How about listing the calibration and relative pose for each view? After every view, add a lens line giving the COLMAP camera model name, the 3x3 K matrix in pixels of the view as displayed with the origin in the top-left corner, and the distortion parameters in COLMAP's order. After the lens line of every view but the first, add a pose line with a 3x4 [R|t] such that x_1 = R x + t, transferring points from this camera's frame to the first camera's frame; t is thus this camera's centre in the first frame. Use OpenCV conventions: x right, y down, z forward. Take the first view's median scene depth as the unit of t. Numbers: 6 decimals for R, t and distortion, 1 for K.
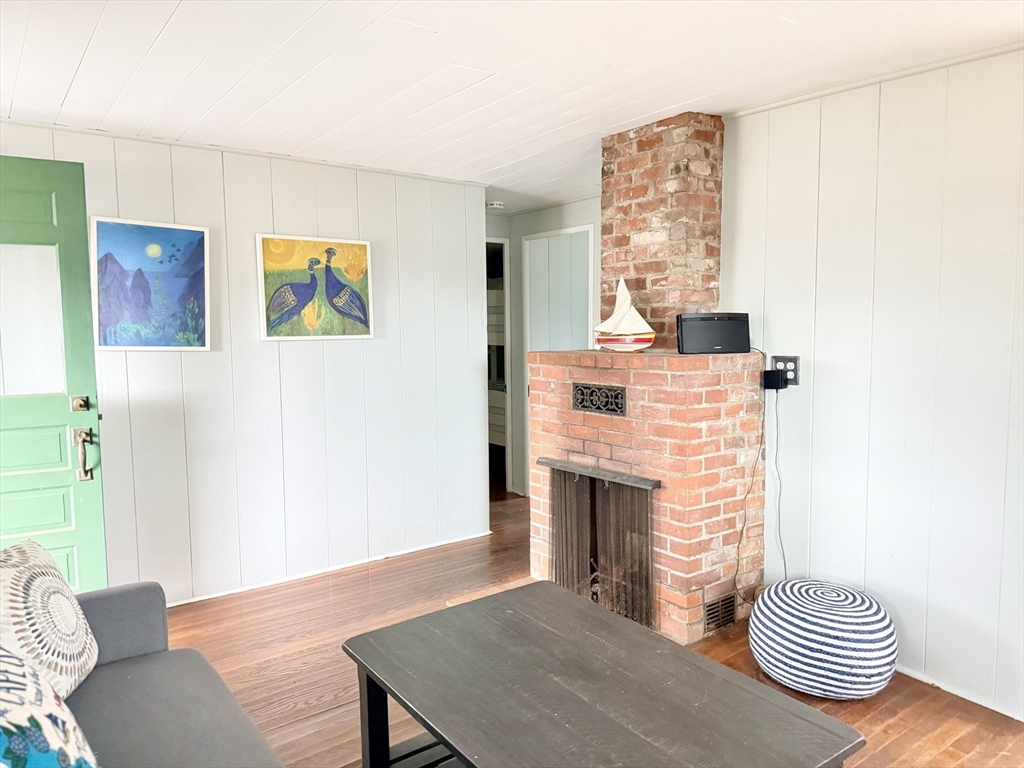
lens RADIAL K [[723.5, 0, 513.7], [0, 723.5, 385.1], [0, 0, 1]] dist [0.105194, -0.156027]
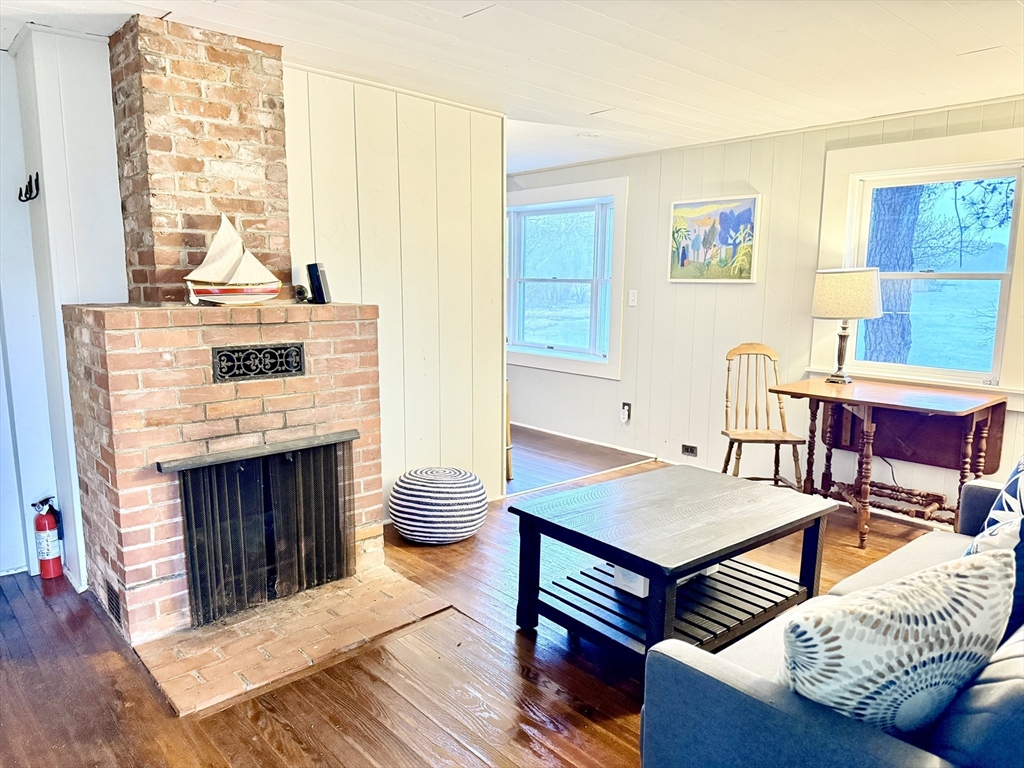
lens RADIAL K [[723.5, 0, 513.7], [0, 723.5, 385.1], [0, 0, 1]] dist [0.105194, -0.156027]
pose [[-0.103871, -0.133791, 0.985551, -0.743576], [0.079665, 0.986608, 0.142331, -0.051012], [-0.991395, 0.093298, -0.091821, 0.789326]]
